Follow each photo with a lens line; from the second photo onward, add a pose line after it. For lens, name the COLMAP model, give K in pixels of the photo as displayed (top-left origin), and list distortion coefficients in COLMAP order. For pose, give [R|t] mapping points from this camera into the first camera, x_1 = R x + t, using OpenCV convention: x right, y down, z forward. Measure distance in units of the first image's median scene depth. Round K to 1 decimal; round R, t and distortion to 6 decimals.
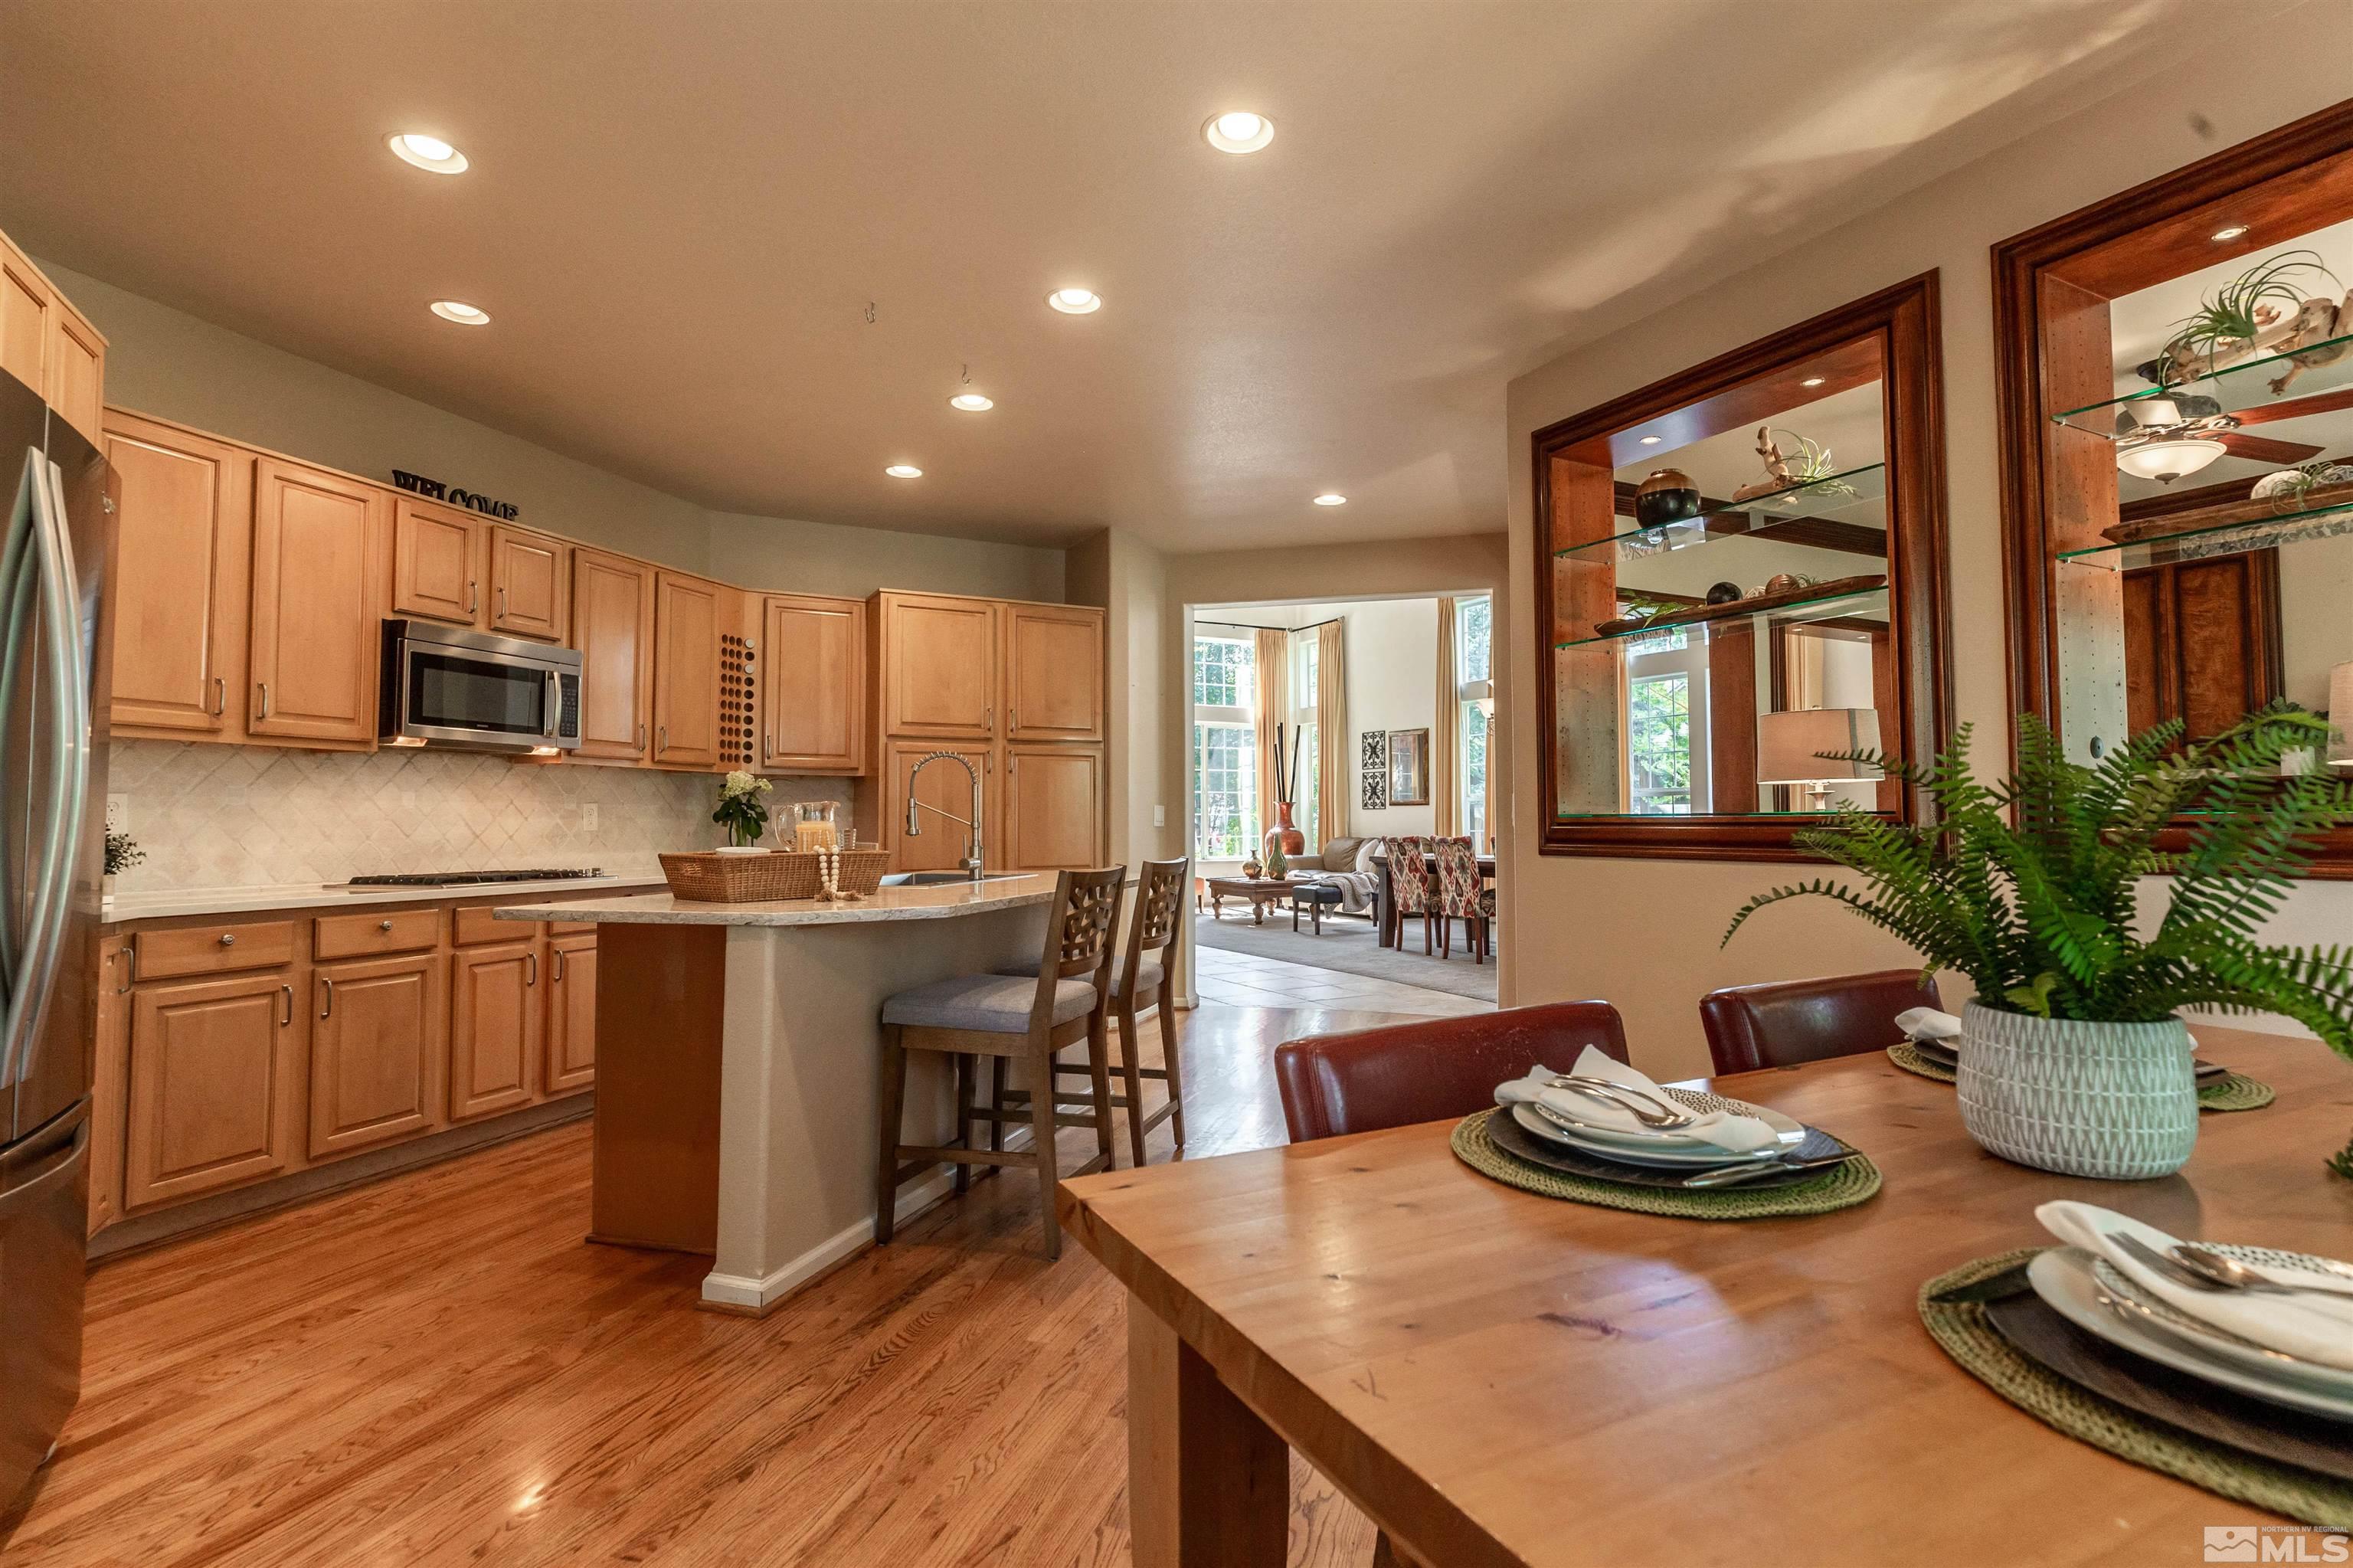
lens RADIAL K [[1173.2, 0, 1176.5], [0, 1173.2, 784.0], [0, 0, 1]] dist [0.000130, 0.000028]
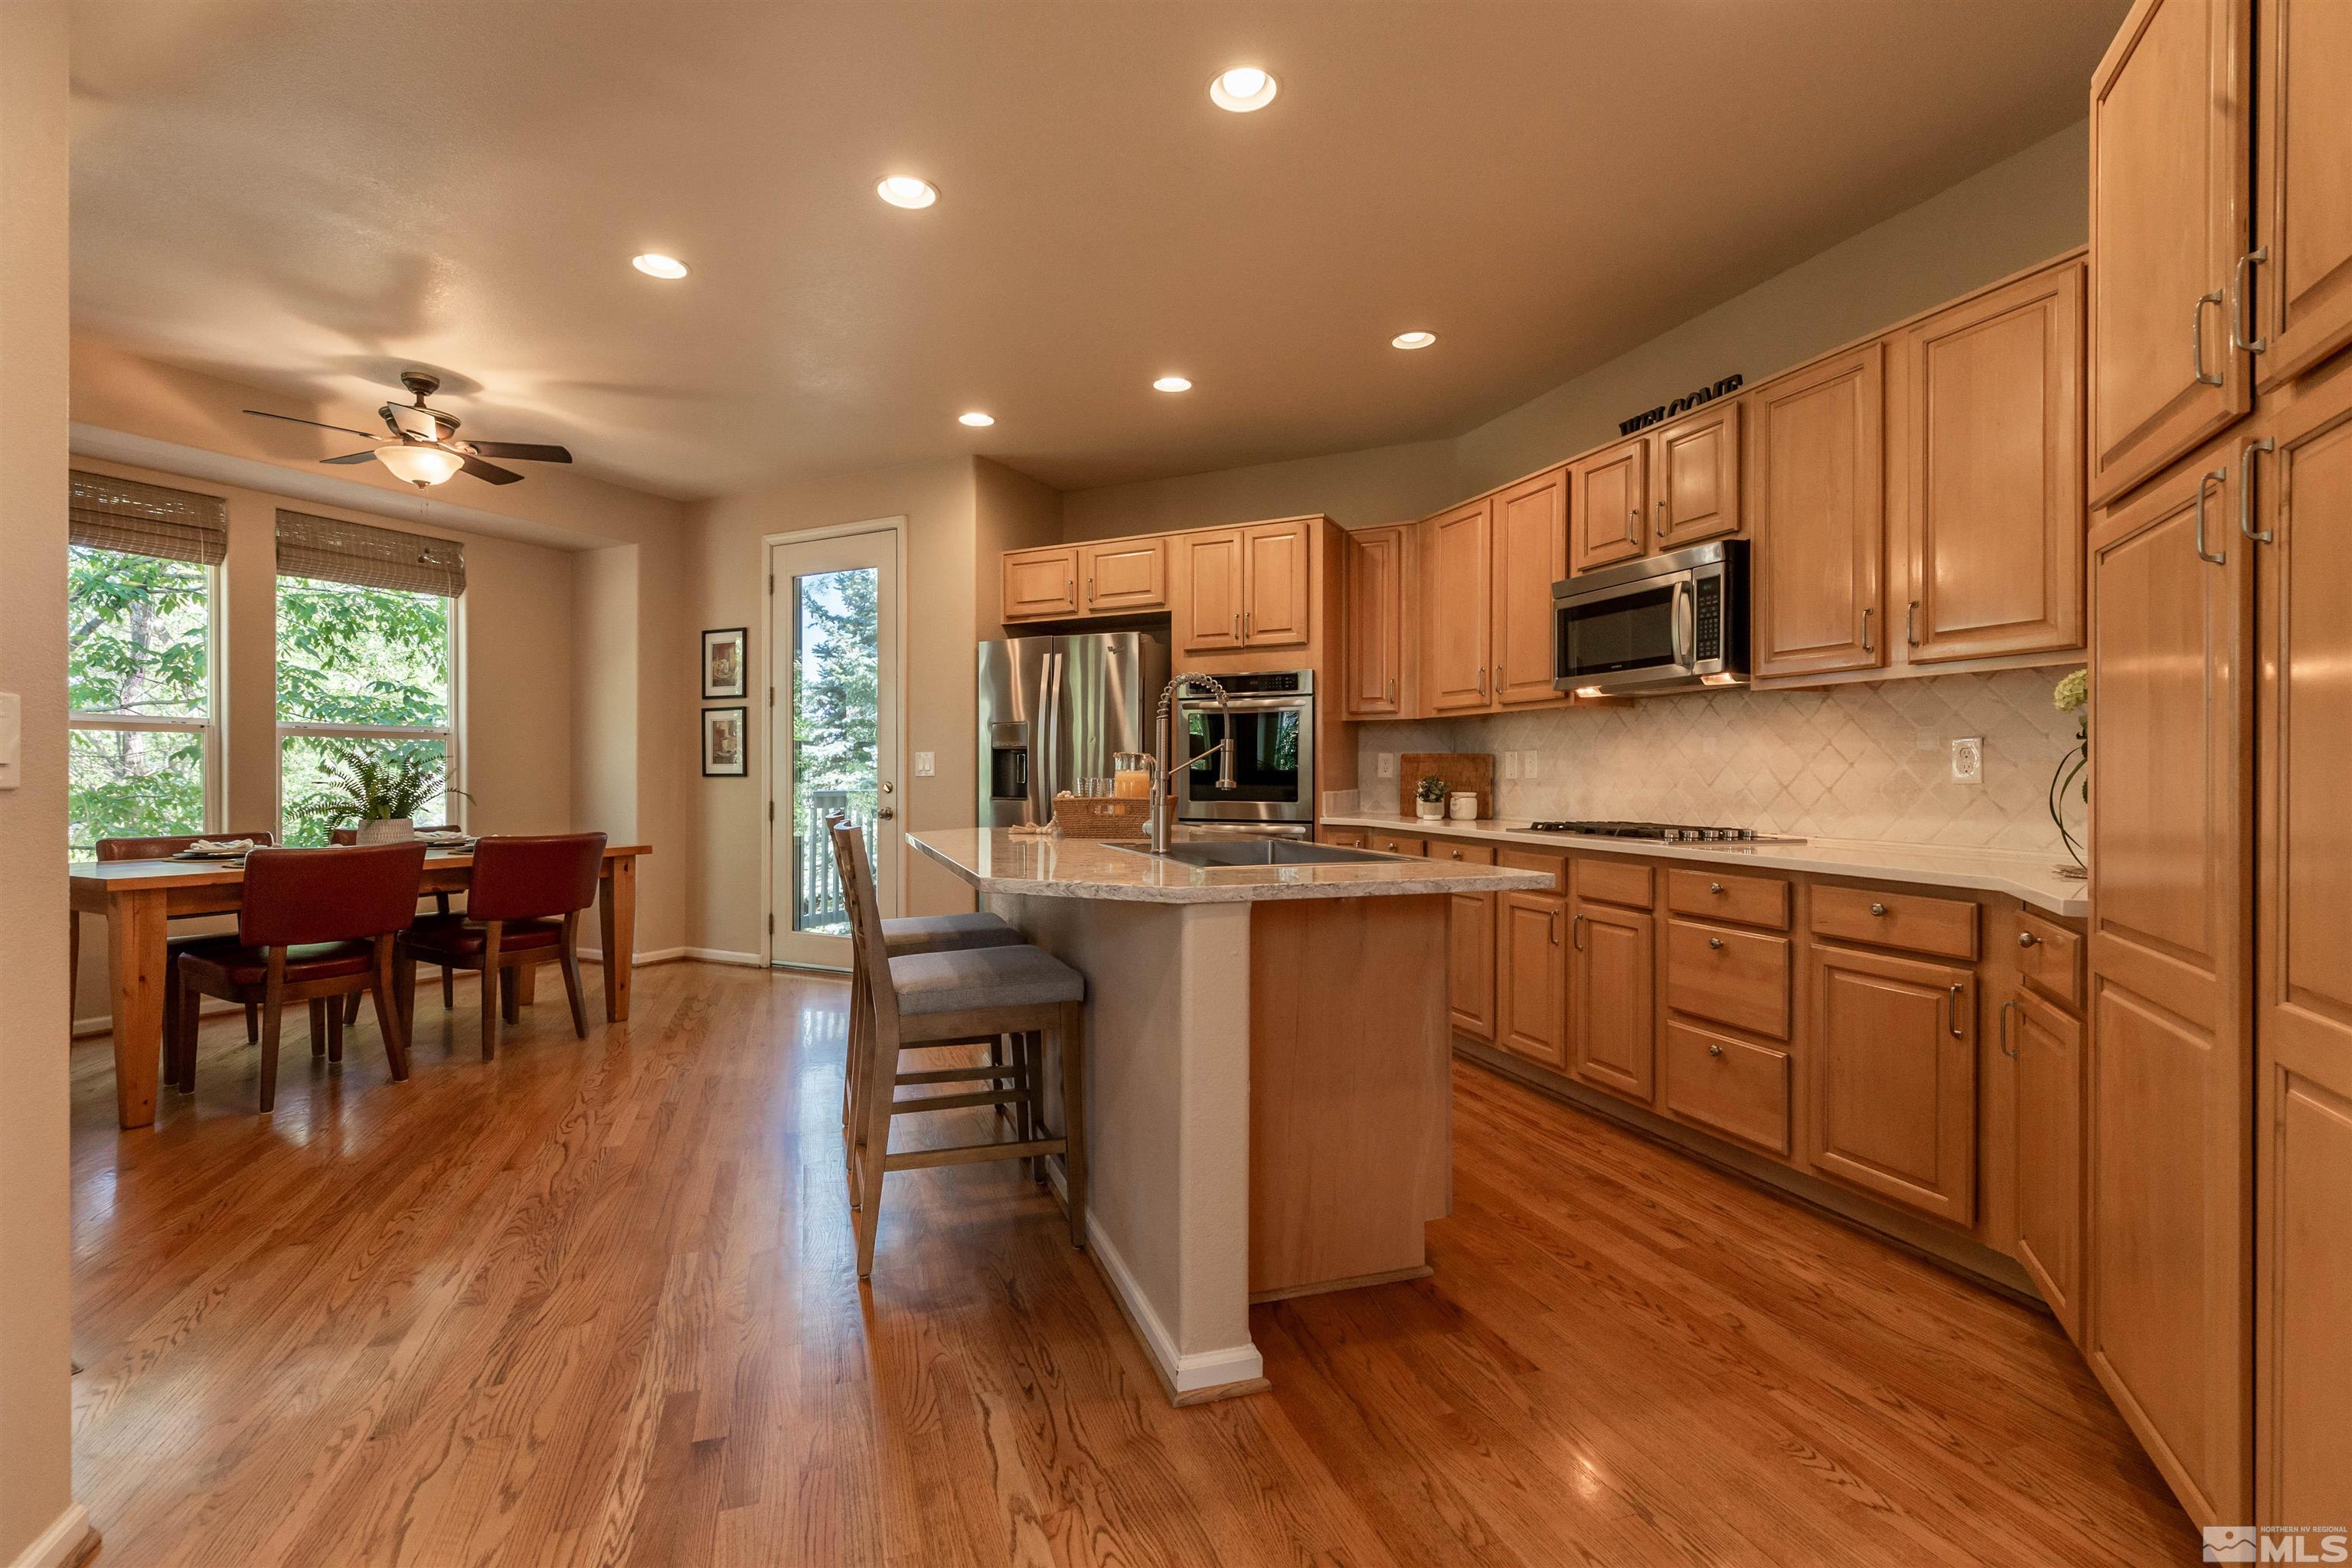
lens RADIAL K [[1079.5, 0, 1166.3], [0, 1079.5, 774.9], [0, 0, 1]] dist [-0.001920, -0.000575]
pose [[-0.816275, 0.004490, -0.577646, 0.183257], [0.021260, 0.999526, -0.022273, 0.046162], [0.577272, -0.030462, -0.815984, 1.439426]]
